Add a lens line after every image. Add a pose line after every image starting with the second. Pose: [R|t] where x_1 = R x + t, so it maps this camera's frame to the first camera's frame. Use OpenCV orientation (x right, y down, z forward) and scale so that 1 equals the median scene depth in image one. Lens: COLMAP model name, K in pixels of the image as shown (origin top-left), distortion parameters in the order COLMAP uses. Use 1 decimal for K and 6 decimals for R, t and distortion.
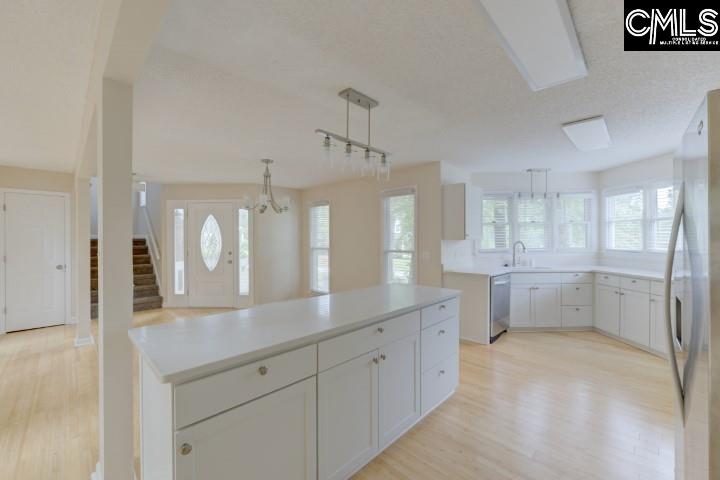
lens RADIAL K [[292.4, 0, 360.0], [0, 292.4, 241.4], [0, 0, 1]] dist [-0.004693, -0.000395]
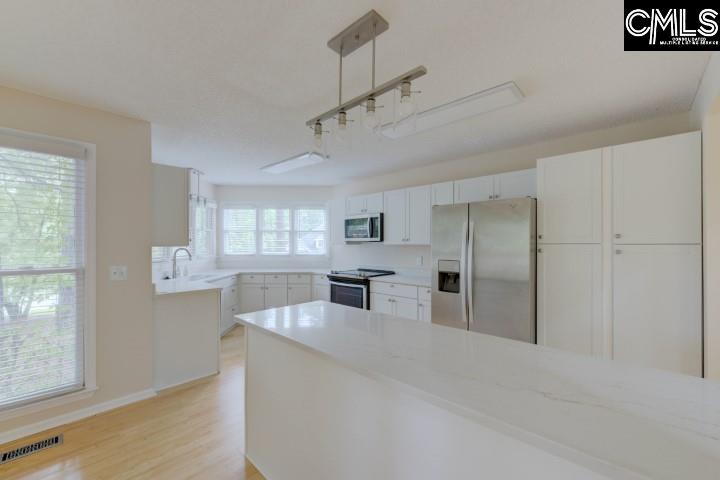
lens RADIAL K [[292.4, 0, 360.0], [0, 292.4, 241.4], [0, 0, 1]] dist [-0.004693, -0.000395]
pose [[-0.007422, 0.014386, 0.999869, -0.313934], [0.009150, 0.999856, -0.014318, -0.002448], [-0.999931, 0.009042, -0.007553, 0.473988]]
